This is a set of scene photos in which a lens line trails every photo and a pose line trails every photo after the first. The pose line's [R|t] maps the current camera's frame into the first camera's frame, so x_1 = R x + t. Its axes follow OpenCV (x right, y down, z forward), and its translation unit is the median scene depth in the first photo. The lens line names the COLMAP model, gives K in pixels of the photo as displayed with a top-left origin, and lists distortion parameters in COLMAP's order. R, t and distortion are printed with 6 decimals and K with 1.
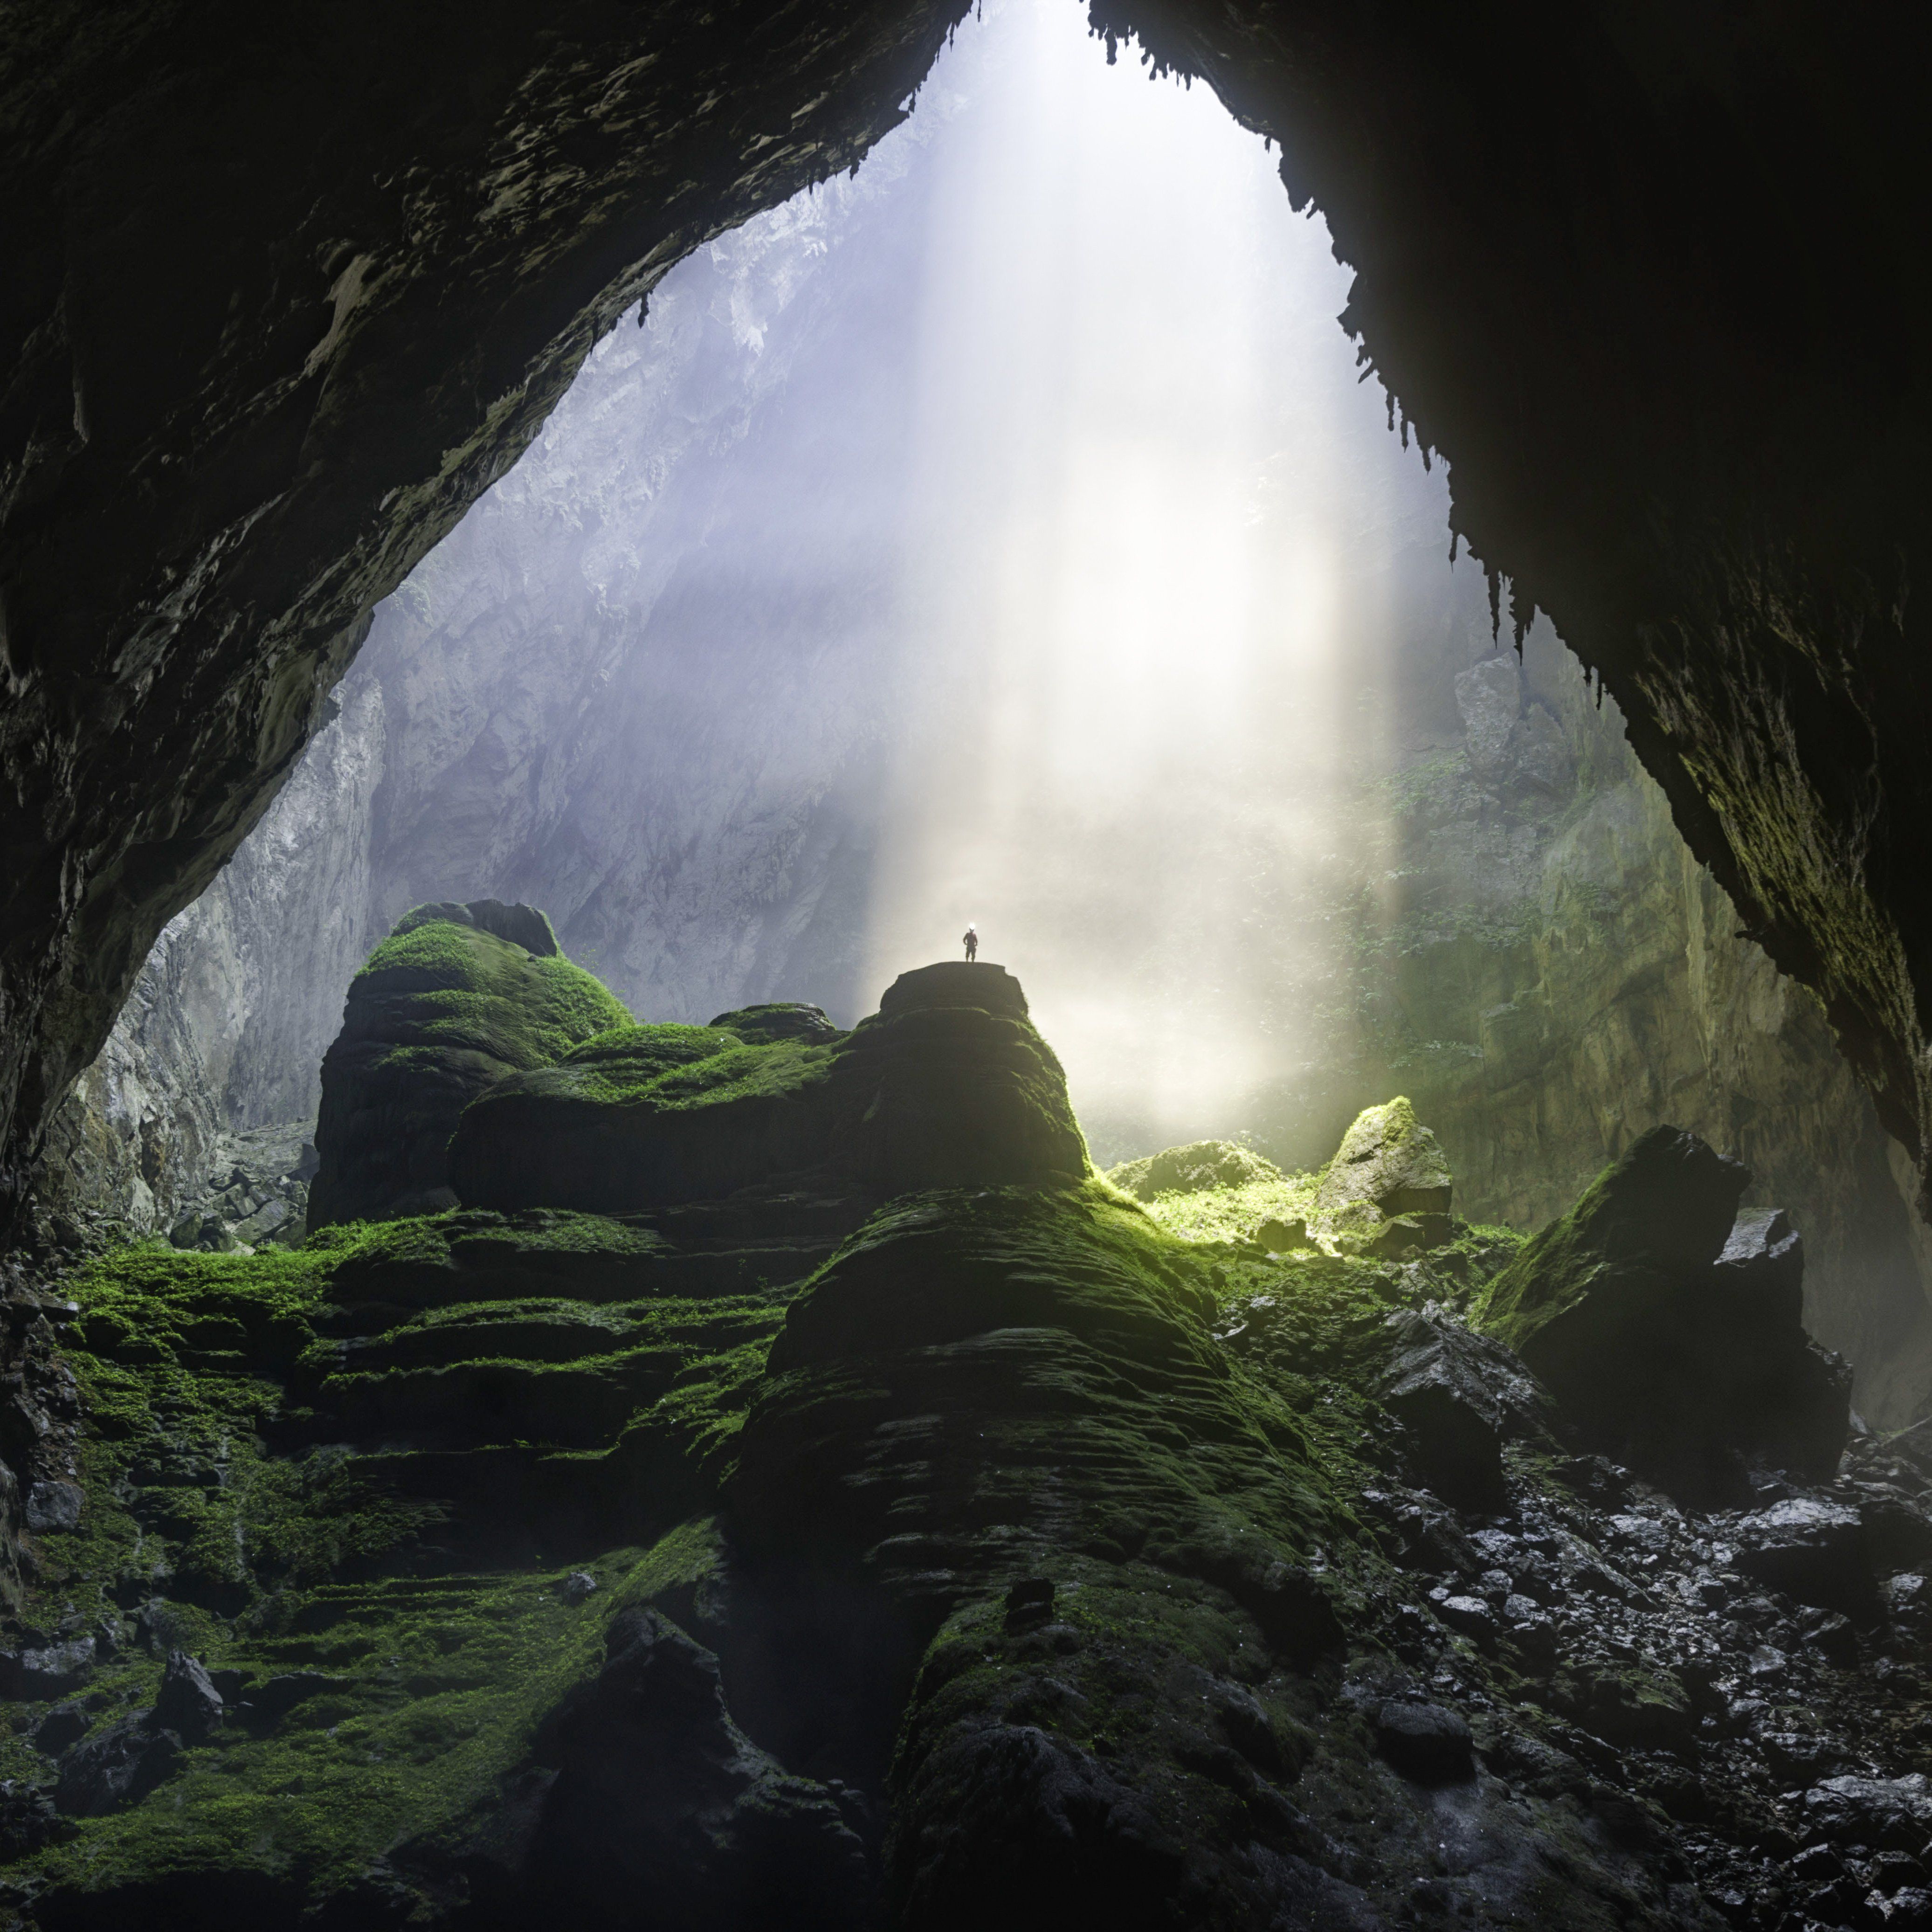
lens RADIAL K [[2881.1, 0, 966.0], [0, 2881.1, 966.0], [0, 0, 1]] dist [0.003580, 0.005747]
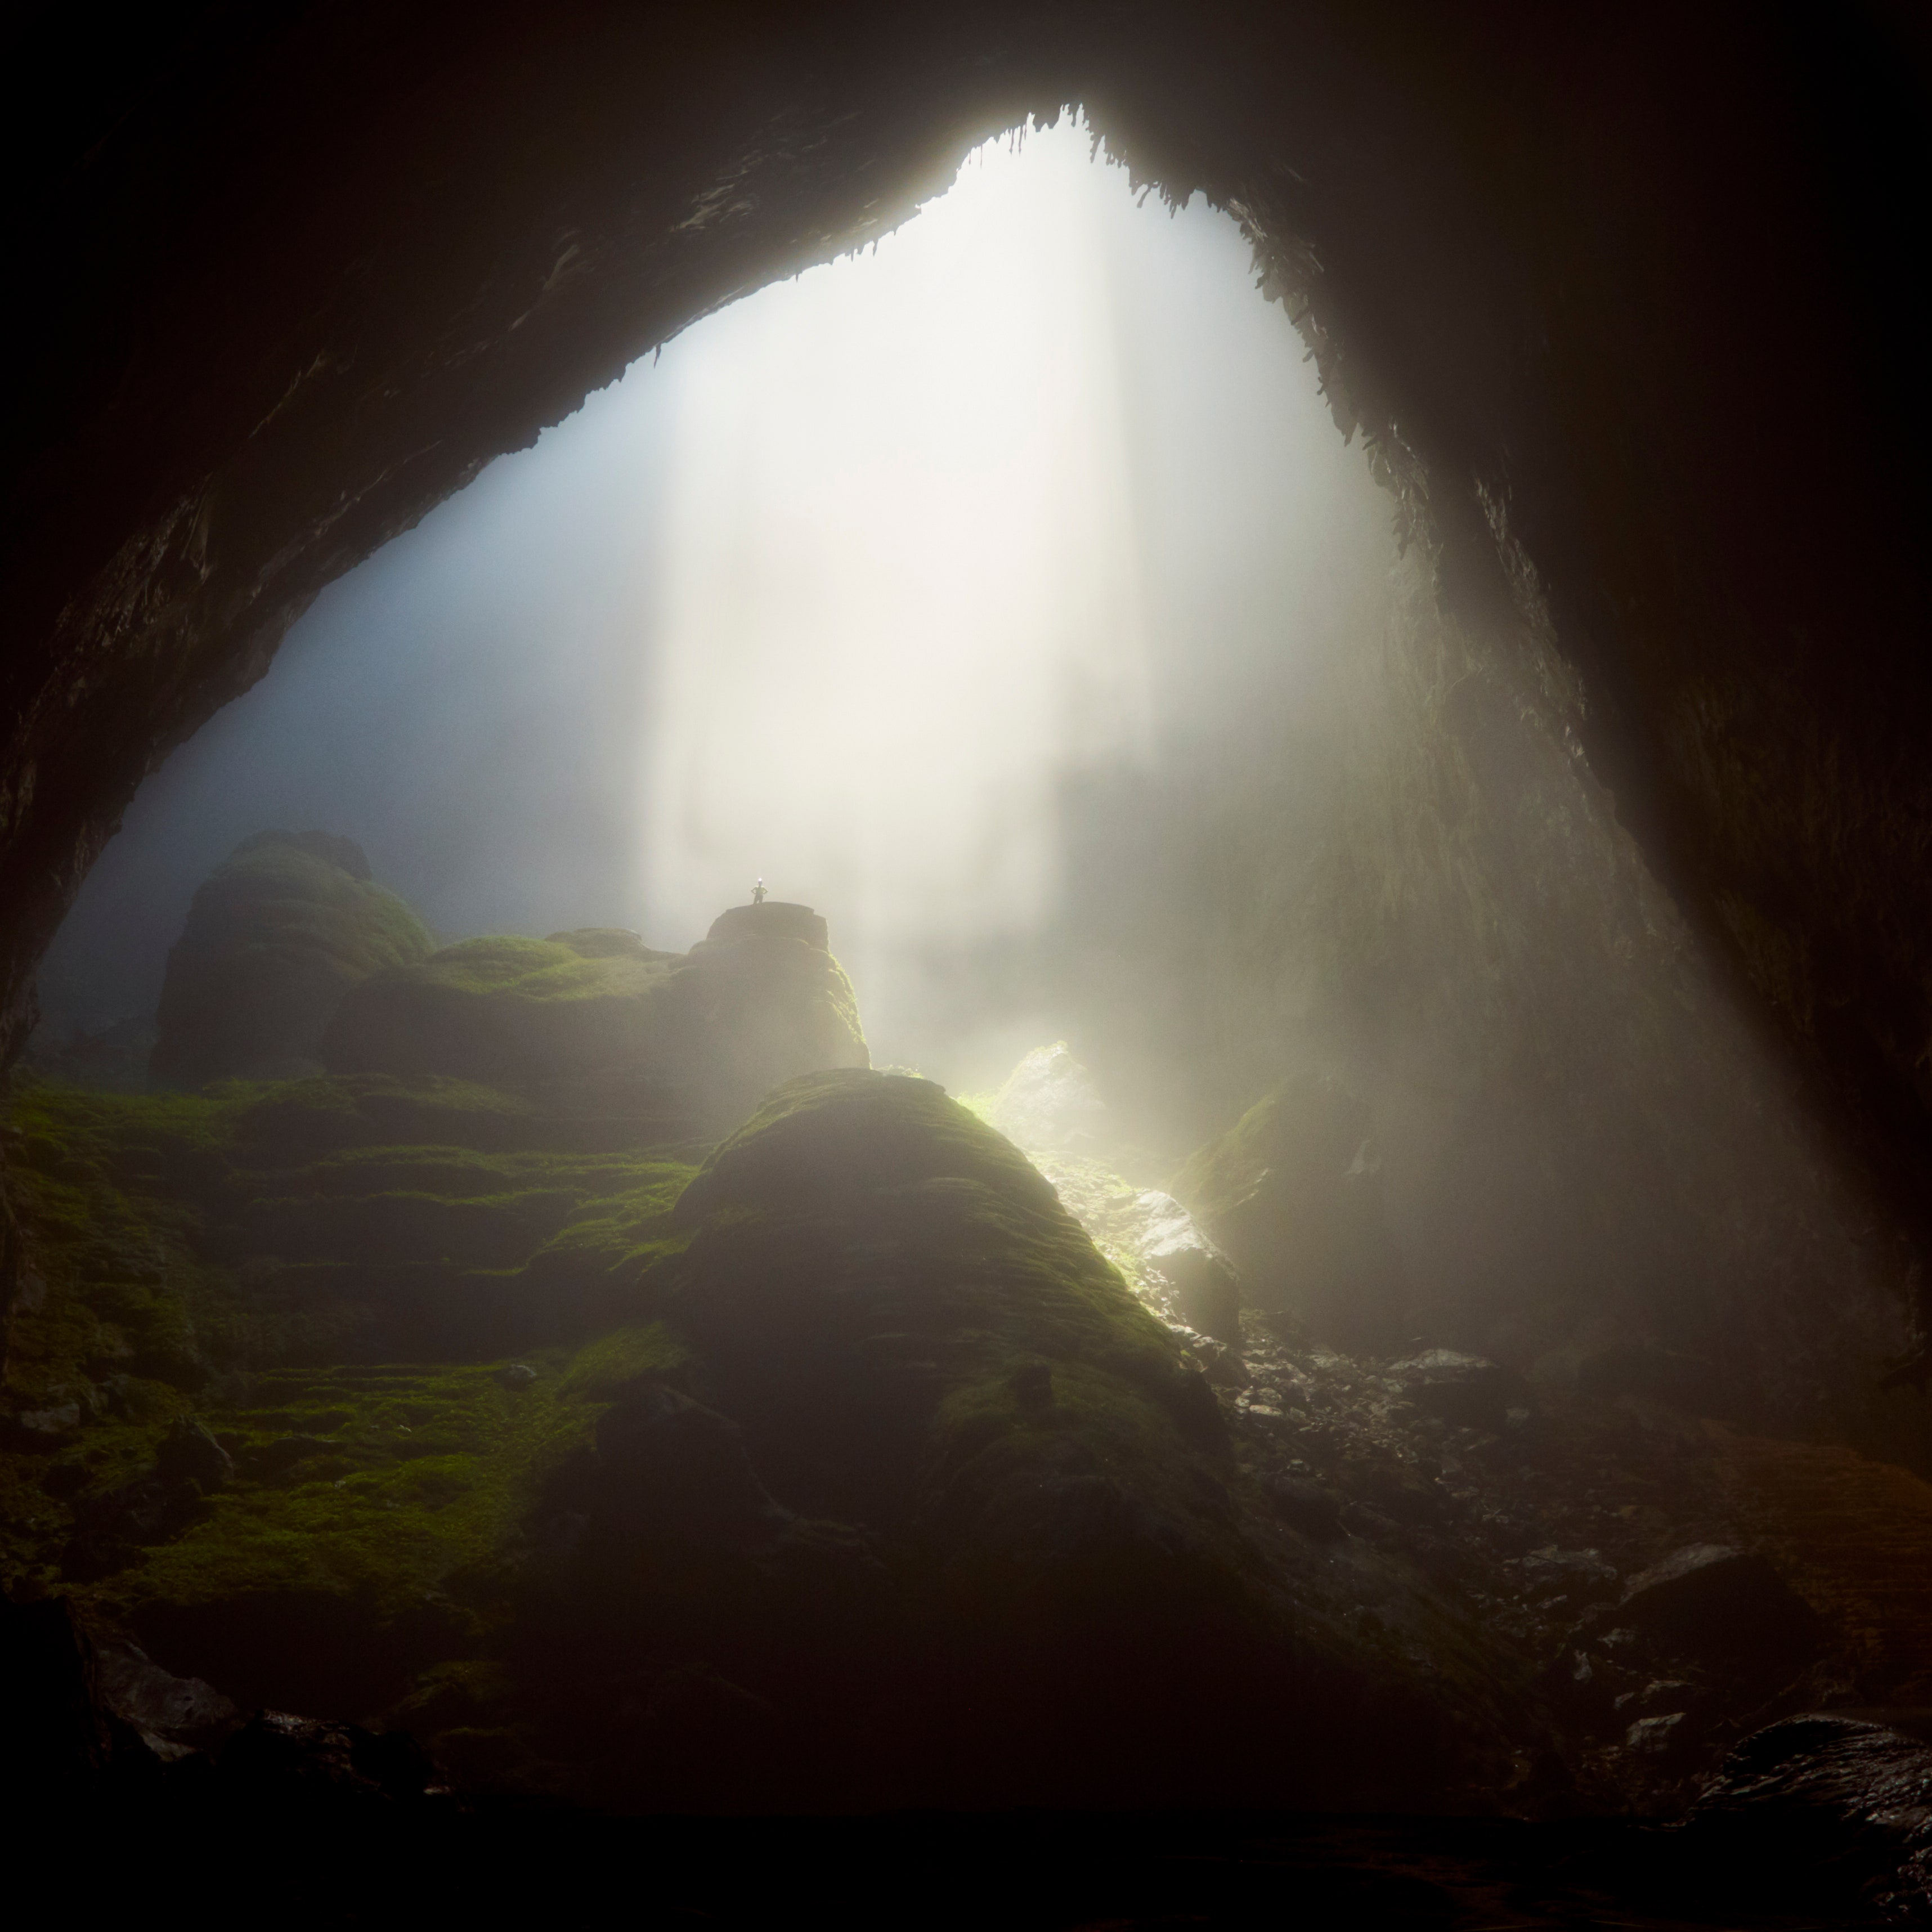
lens RADIAL K [[2212.9, 0, 886.8], [0, 2212.9, 916.3], [0, 0, 1]] dist [-0.005661, -0.017725]
pose [[0.975944, 0.083609, 0.201351, -0.176644], [-0.078439, 0.996355, -0.033533, 0.038819], [-0.203421, 0.016933, 0.978945, 0.047318]]
